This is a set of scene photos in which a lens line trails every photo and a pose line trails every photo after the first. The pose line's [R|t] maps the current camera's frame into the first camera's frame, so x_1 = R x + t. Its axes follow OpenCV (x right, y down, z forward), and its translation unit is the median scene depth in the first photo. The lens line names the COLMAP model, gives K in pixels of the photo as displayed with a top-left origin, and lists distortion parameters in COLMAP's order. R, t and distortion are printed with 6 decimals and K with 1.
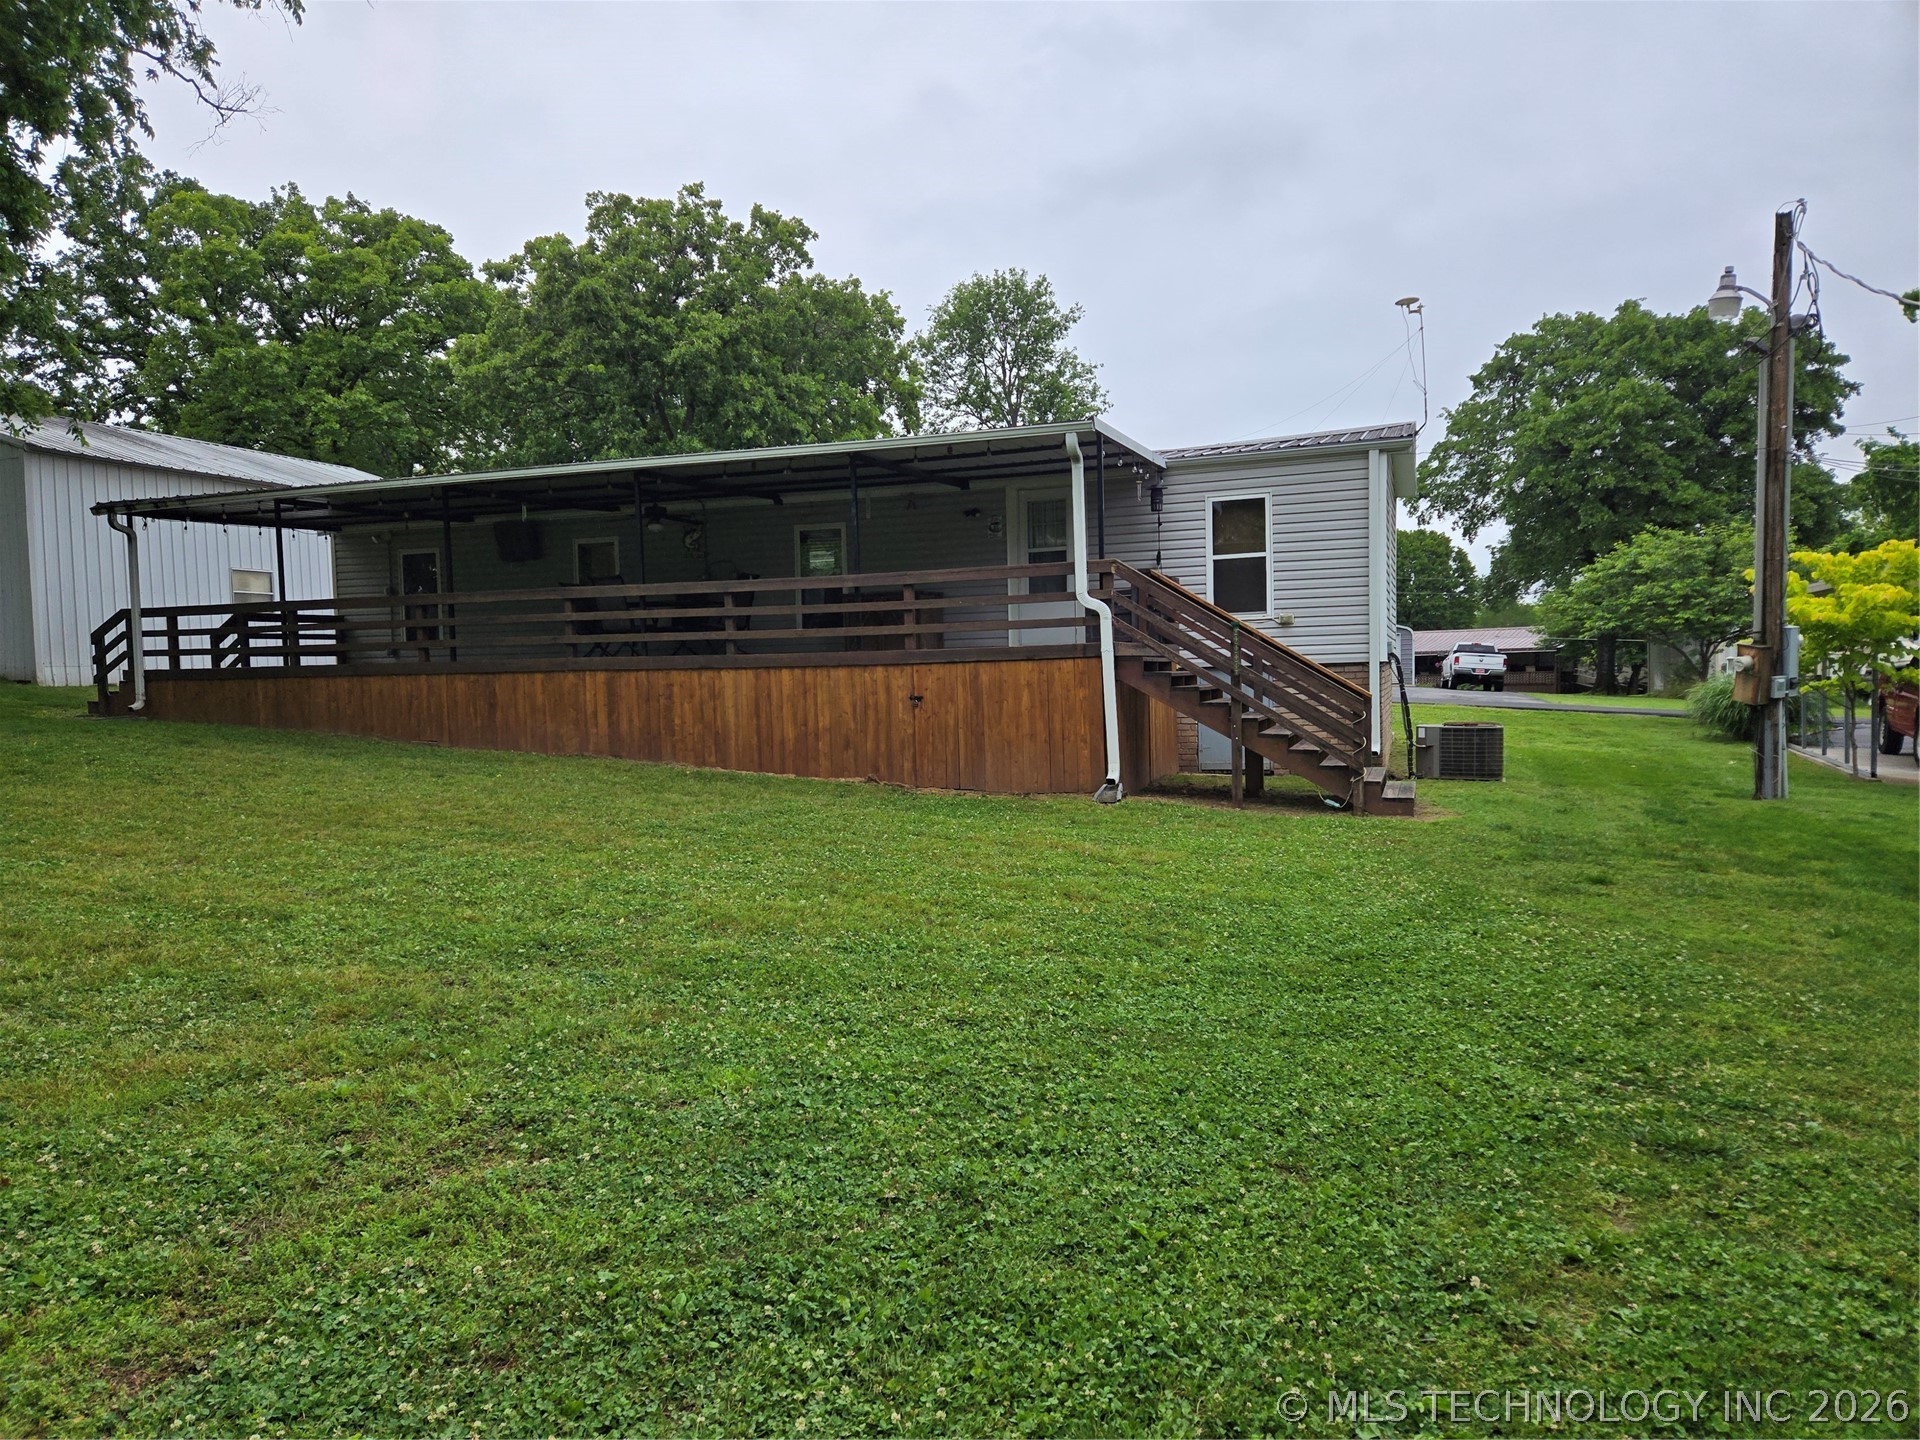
lens RADIAL K [[1289.2, 0, 960.0], [0, 1289.2, 720.0], [0, 0, 1]] dist [0.080405, -0.073303]
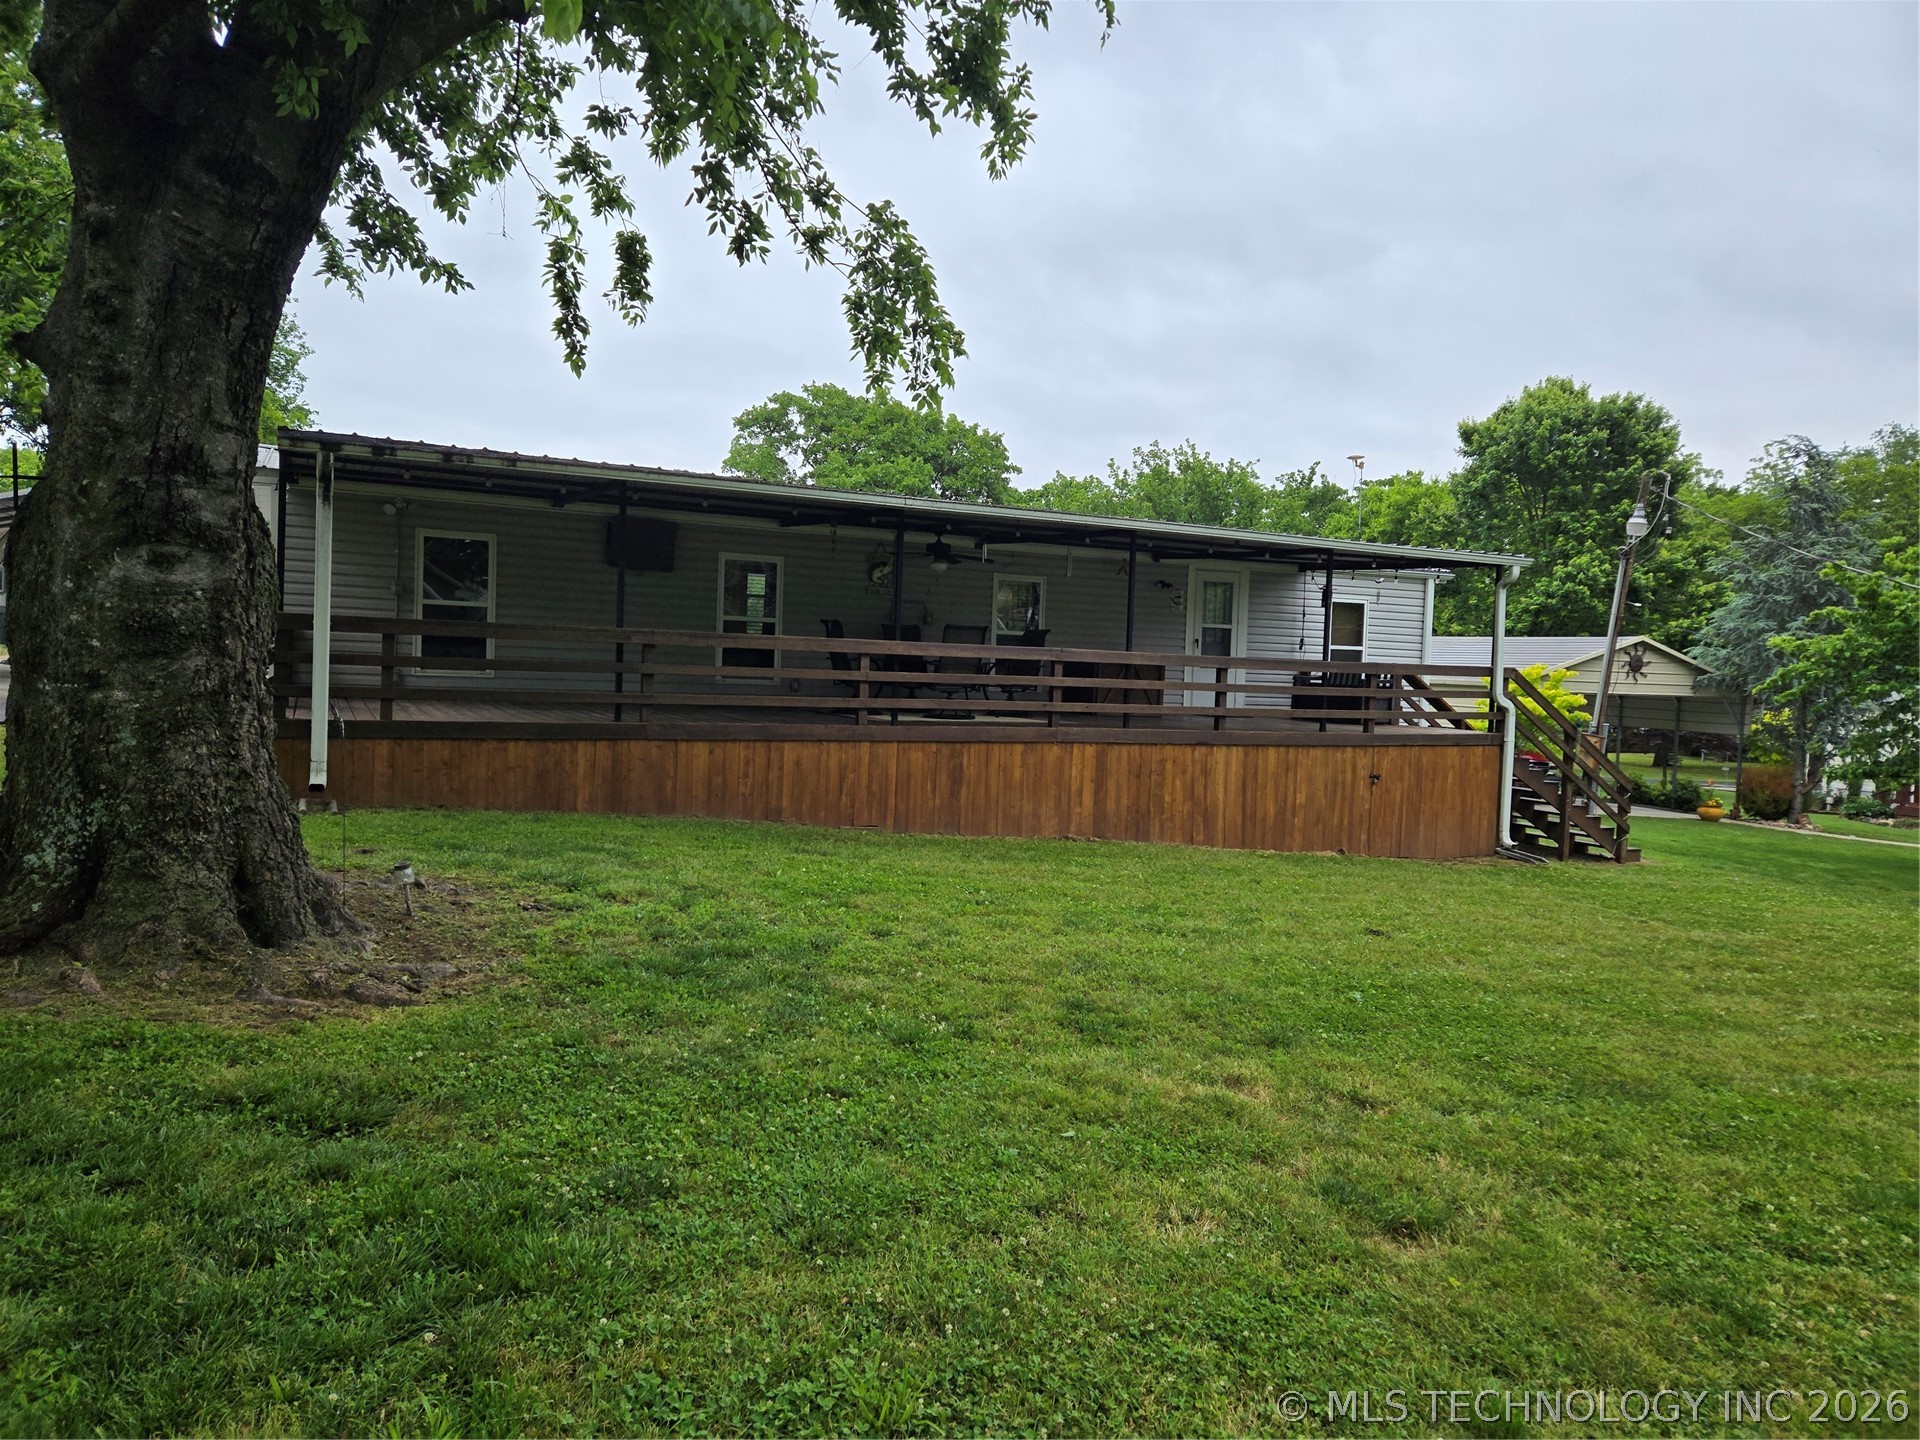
lens RADIAL K [[1289.2, 0, 960.0], [0, 1289.2, 720.0], [0, 0, 1]] dist [0.080405, -0.073303]
pose [[0.688496, 0.017868, 0.725020, -0.996273], [-0.023039, 0.999731, -0.002760, -0.049877], [-0.724874, -0.014803, 0.688723, 0.451785]]
